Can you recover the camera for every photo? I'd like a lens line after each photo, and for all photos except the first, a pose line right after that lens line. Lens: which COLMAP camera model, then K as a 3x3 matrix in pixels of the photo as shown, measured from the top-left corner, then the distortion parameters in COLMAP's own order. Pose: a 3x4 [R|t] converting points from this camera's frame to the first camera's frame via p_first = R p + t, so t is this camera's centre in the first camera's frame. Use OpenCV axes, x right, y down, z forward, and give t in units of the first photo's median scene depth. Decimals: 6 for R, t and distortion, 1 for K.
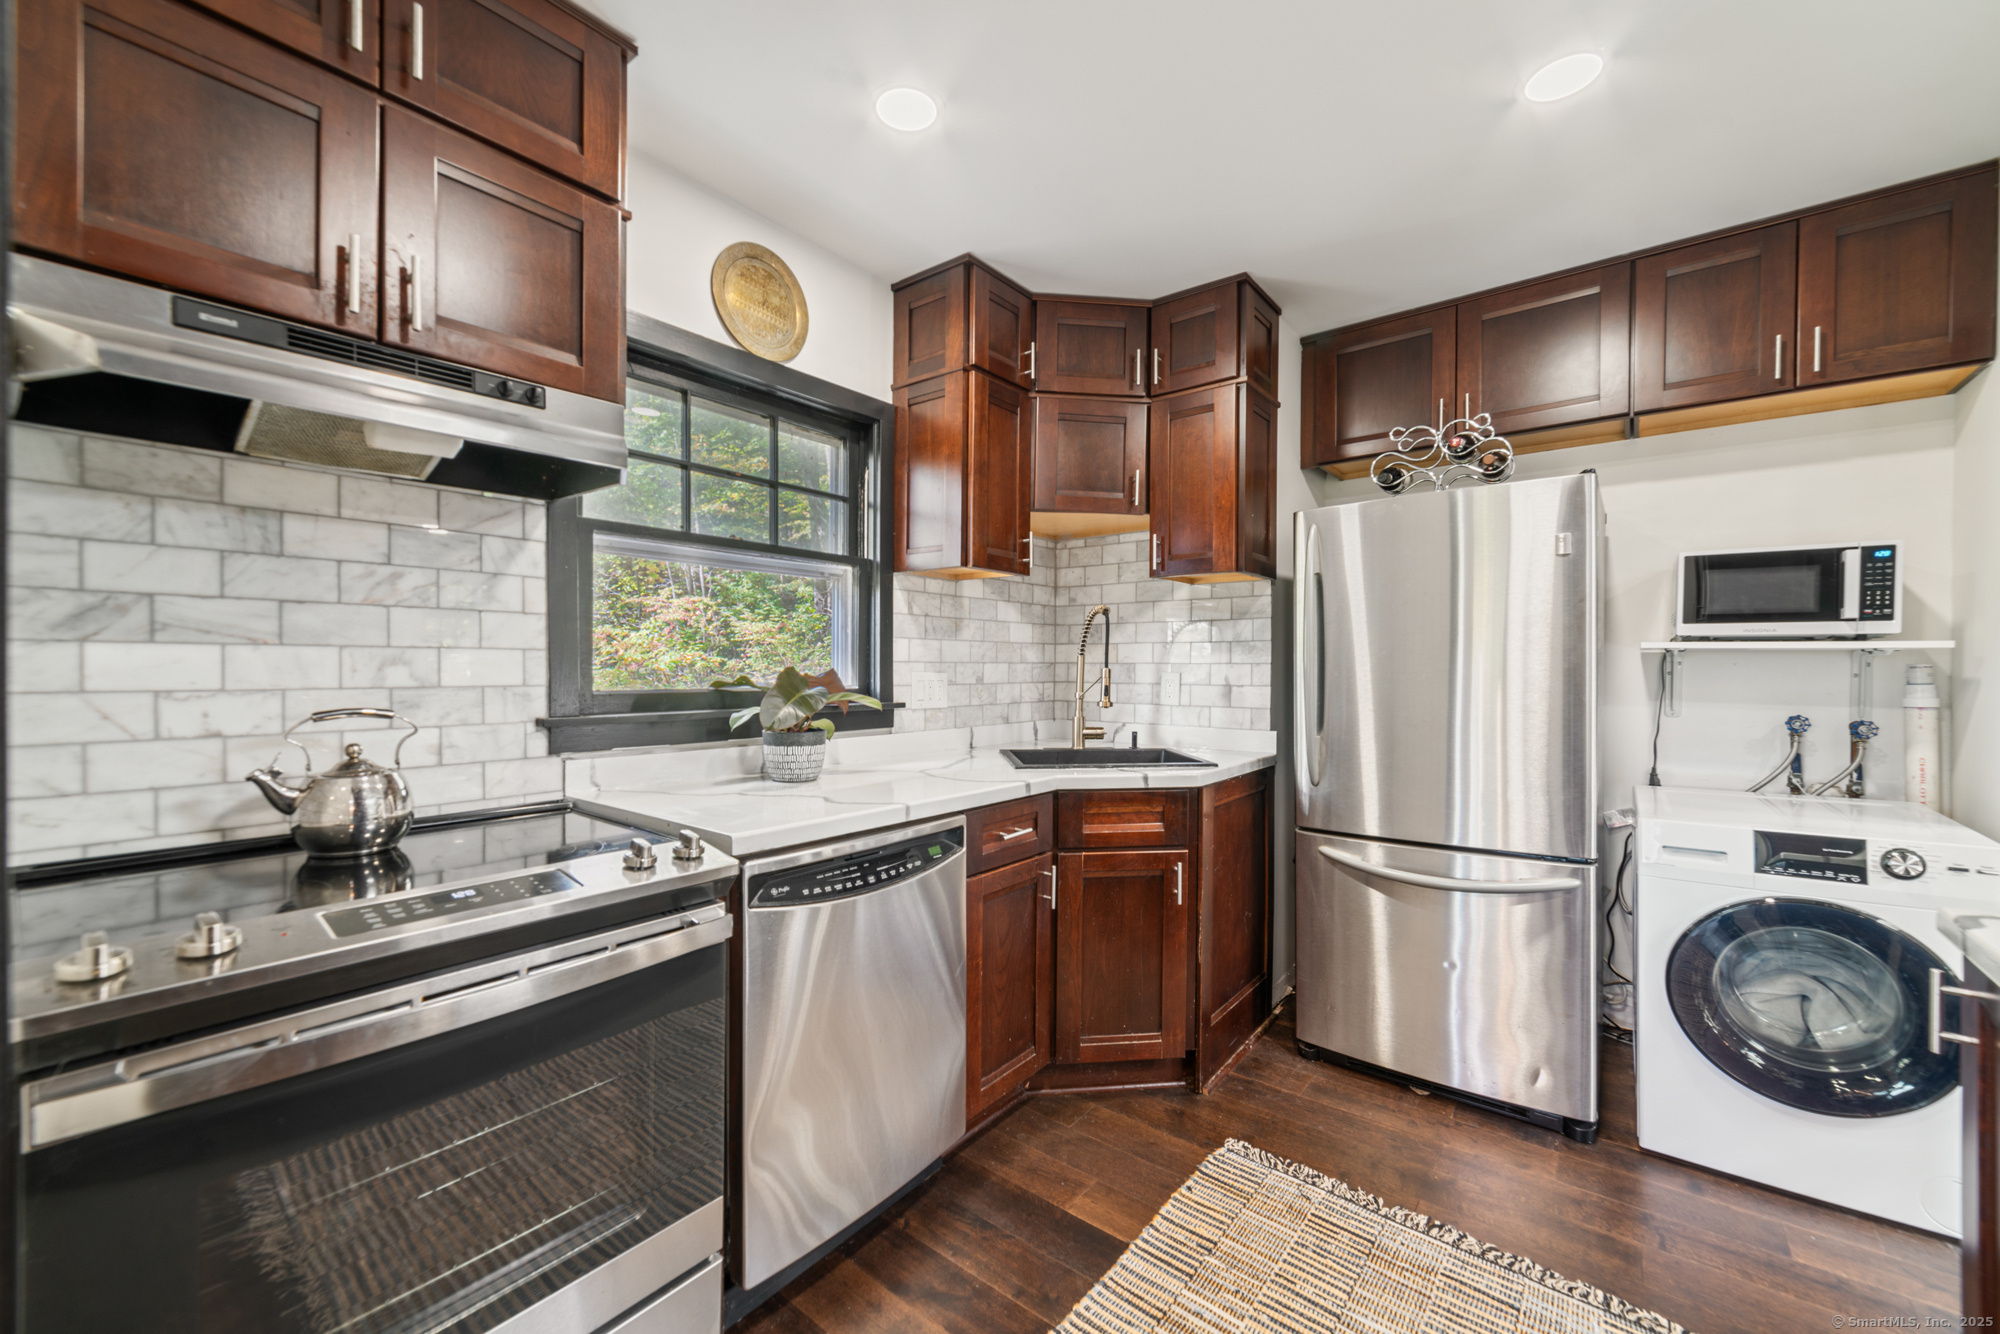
lens RADIAL K [[791.8, 0, 1000.0], [0, 791.8, 667.0], [0, 0, 1]] dist [-0.001237, -0.000050]
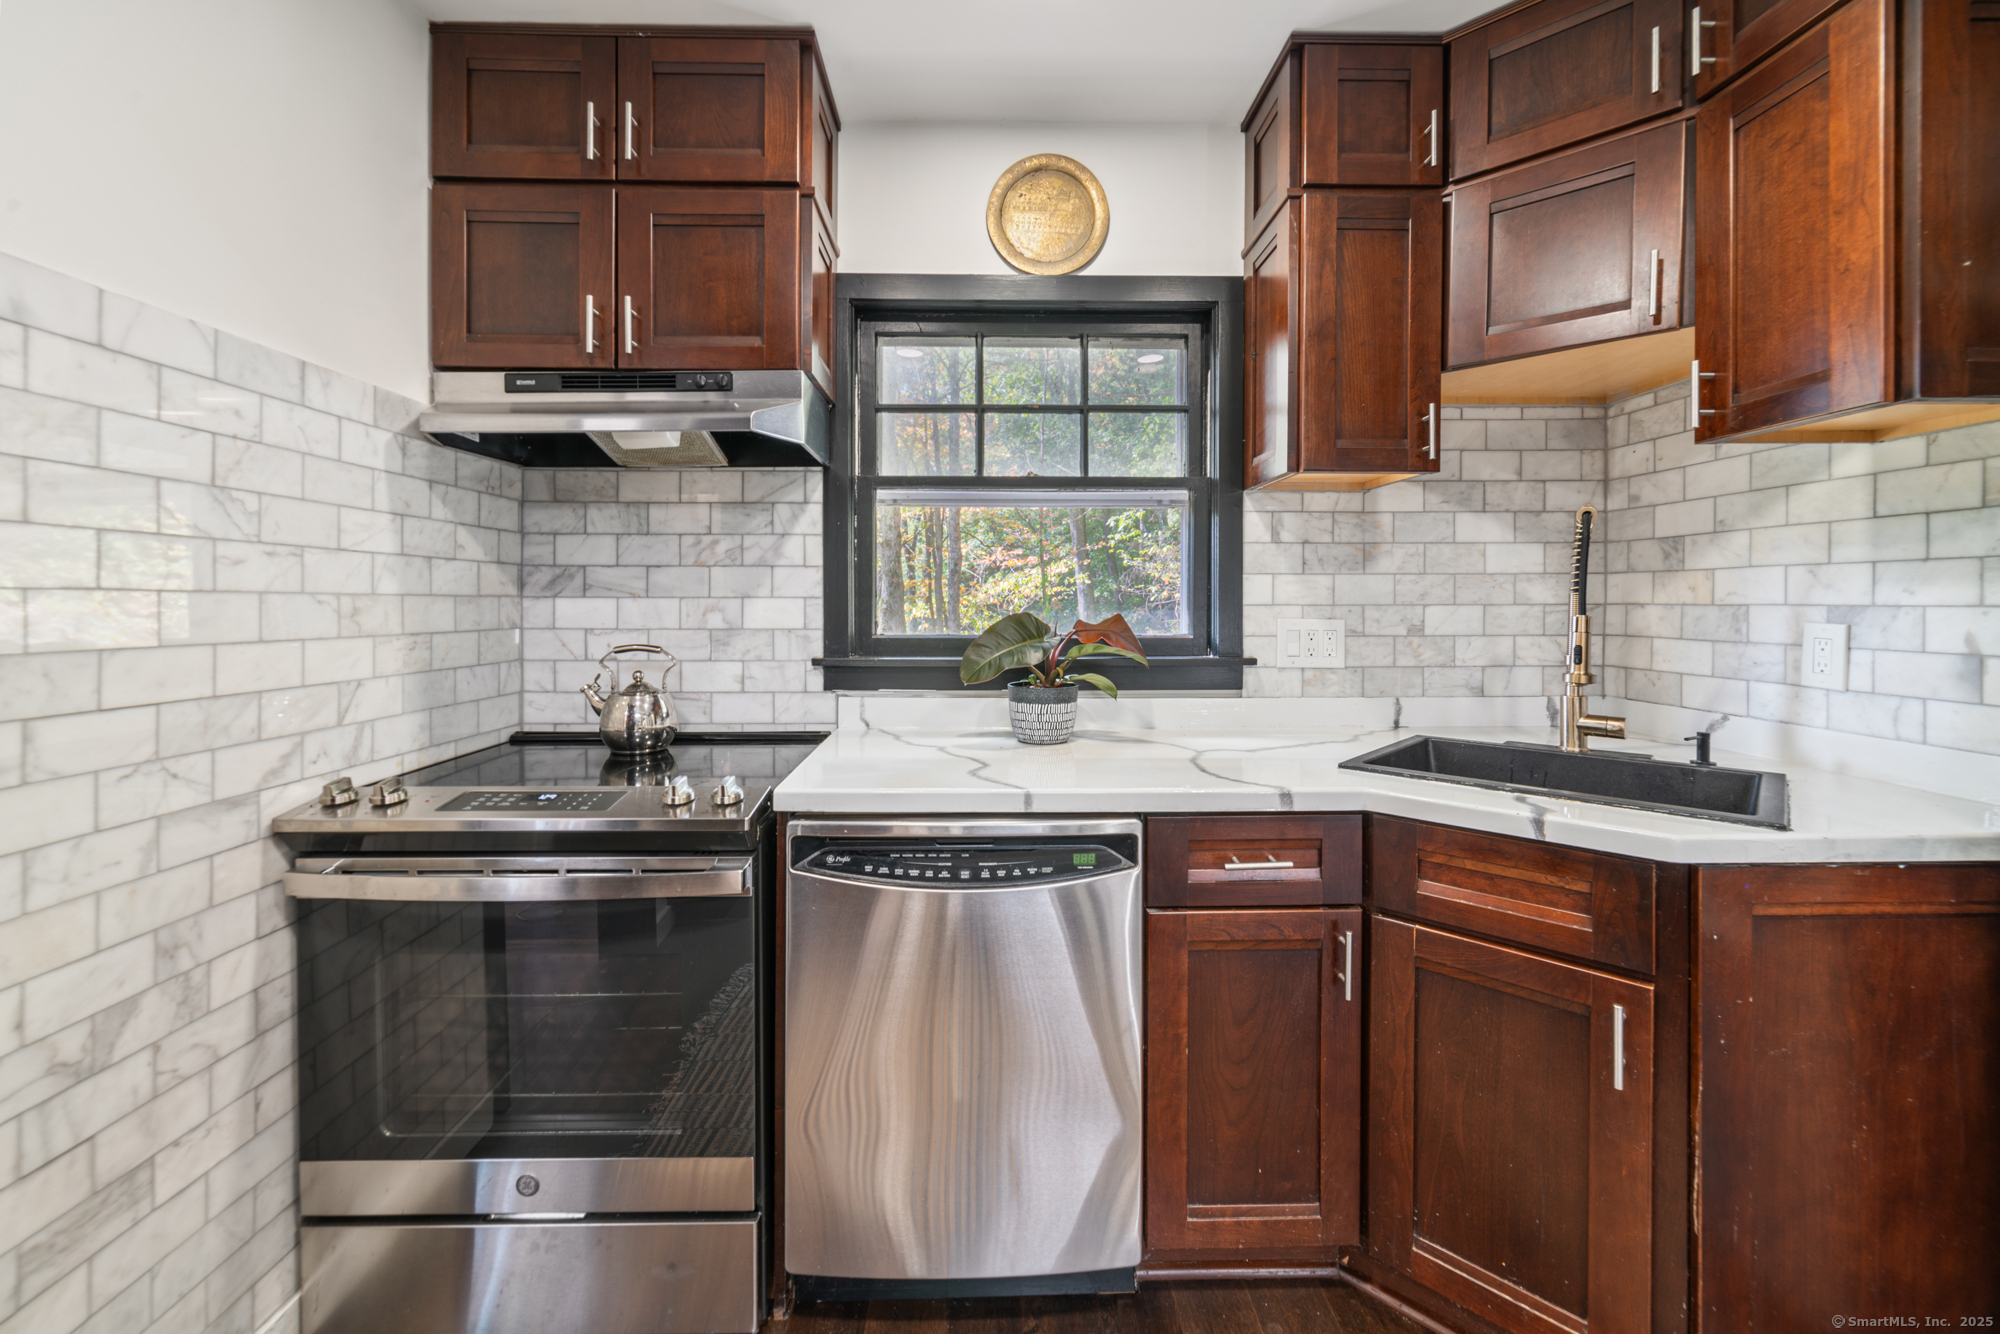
lens RADIAL K [[792.1, 0, 998.6], [0, 792.1, 598.4], [0, 0, 1]] dist [-0.000956, 0.000789]
pose [[0.633255, -0.008631, -0.773895, 0.437619], [0.002131, 0.999953, -0.009408, -0.008681], [0.773941, 0.004309, 0.633244, 0.444345]]
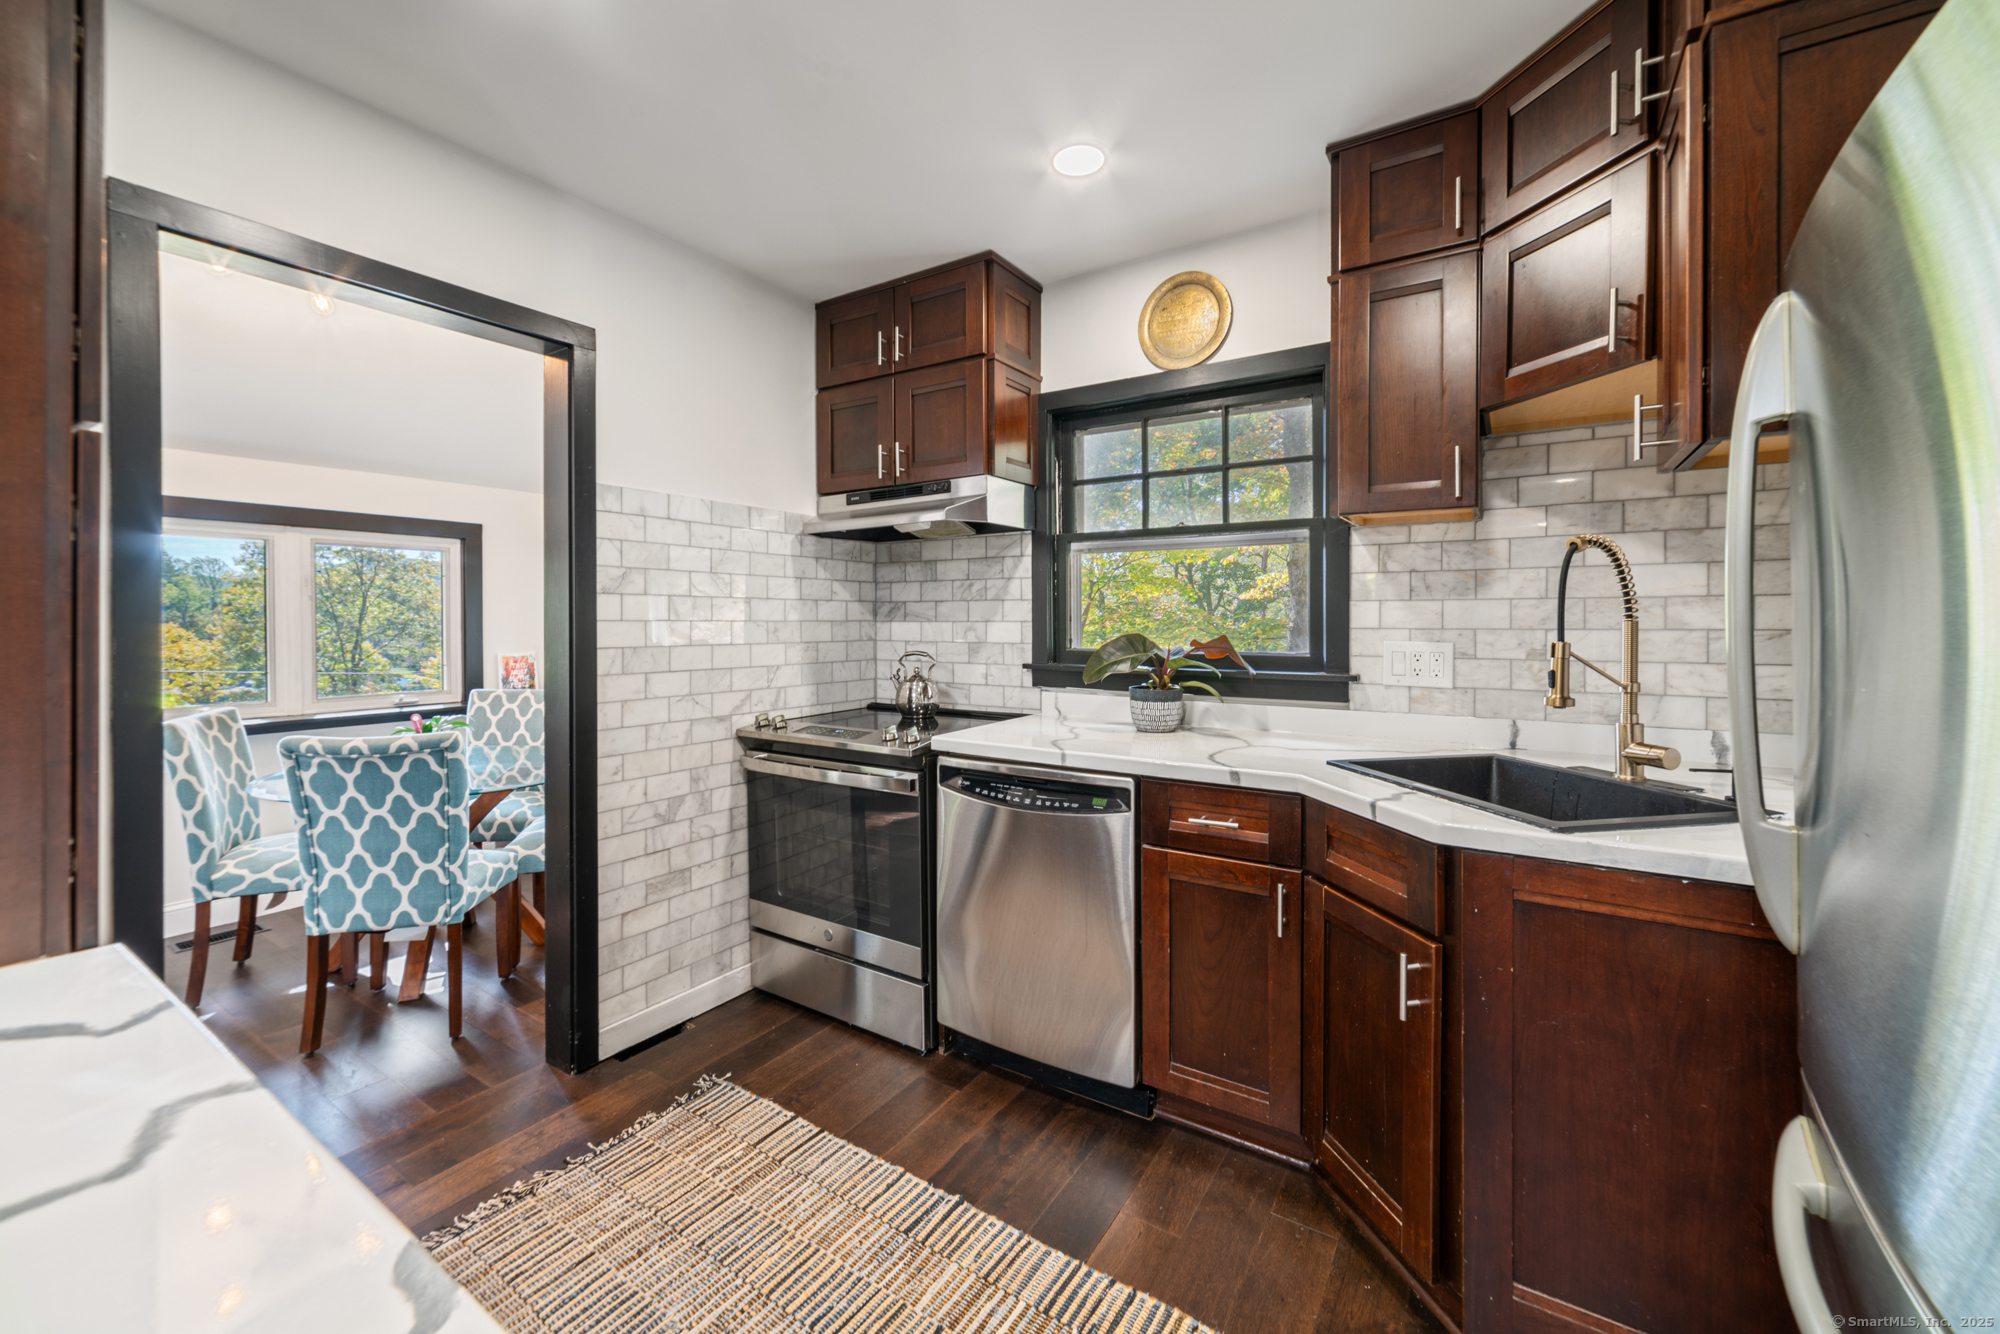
lens RADIAL K [[784.7, 0, 1005.1], [0, 784.7, 619.1], [0, 0, 1]] dist [-0.001231, 0.000156]
pose [[0.095311, -0.004453, -0.995438, 0.967961], [0.000517, 0.999990, -0.004424, -0.018515], [0.995447, -0.000093, 0.095313, 0.740367]]
